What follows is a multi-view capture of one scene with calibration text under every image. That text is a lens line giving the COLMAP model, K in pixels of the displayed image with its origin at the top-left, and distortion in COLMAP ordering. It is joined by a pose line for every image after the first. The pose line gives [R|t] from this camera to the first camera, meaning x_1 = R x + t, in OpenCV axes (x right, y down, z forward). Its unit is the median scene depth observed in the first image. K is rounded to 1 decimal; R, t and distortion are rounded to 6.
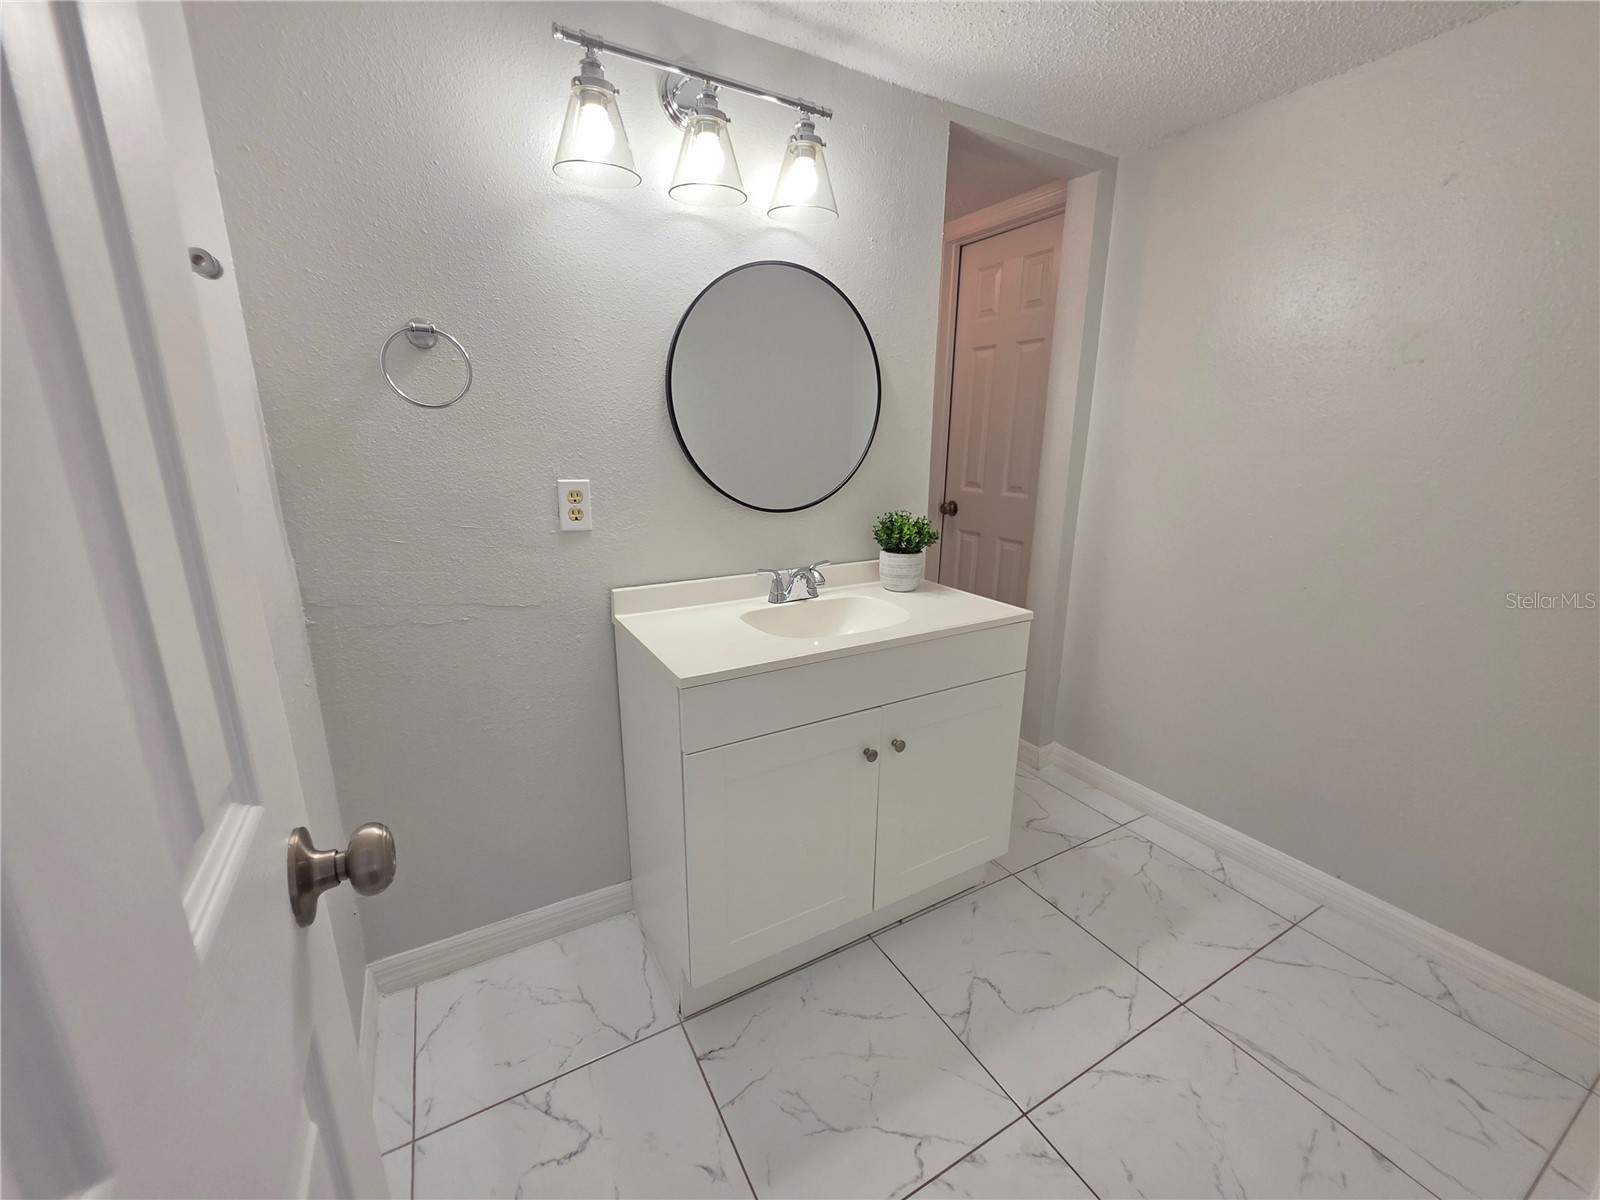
lens RADIAL K [[641.6, 0, 803.1], [0, 641.6, 602.9], [0, 0, 1]] dist [0.000170, -0.000004]
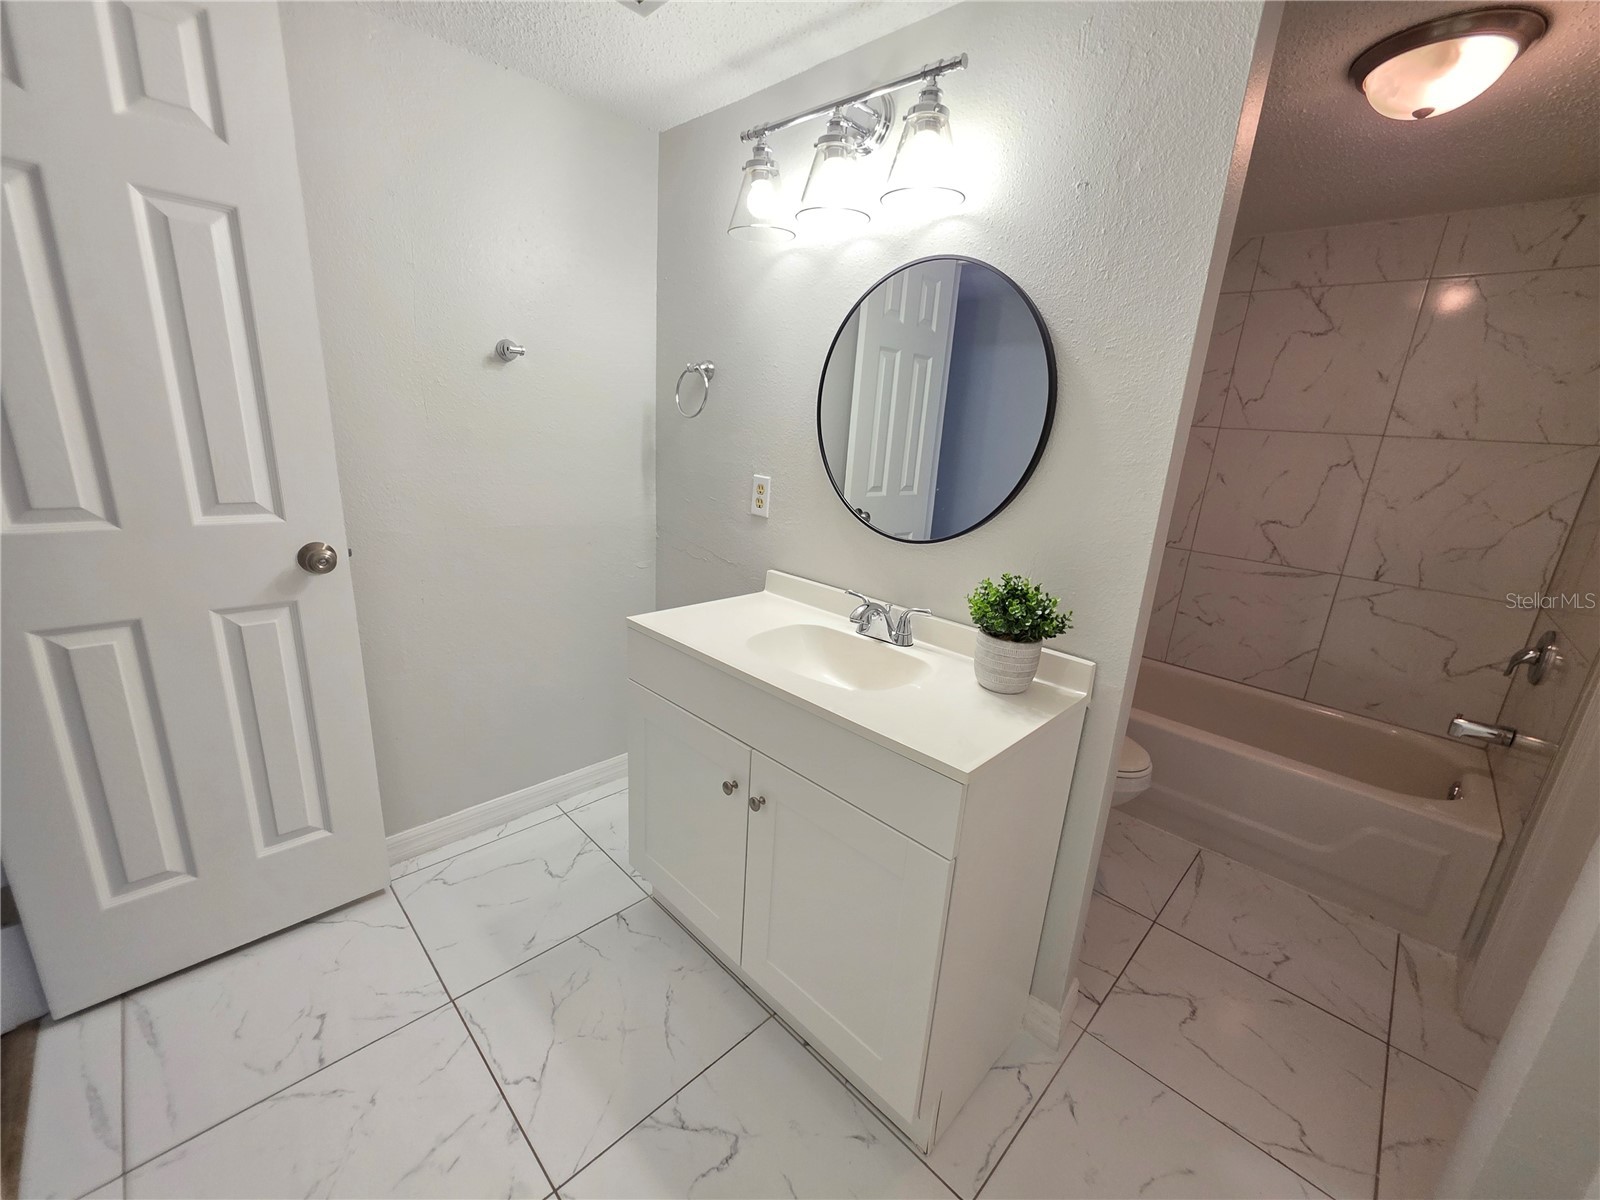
lens RADIAL K [[641.6, 0, 803.1], [0, 641.6, 602.9], [0, 0, 1]] dist [0.000170, -0.000004]
pose [[0.278437, 0.269124, -0.921979, 0.903417], [-0.307455, 0.934402, 0.179900, -0.210699], [0.909915, 0.233376, 0.342916, 0.699133]]
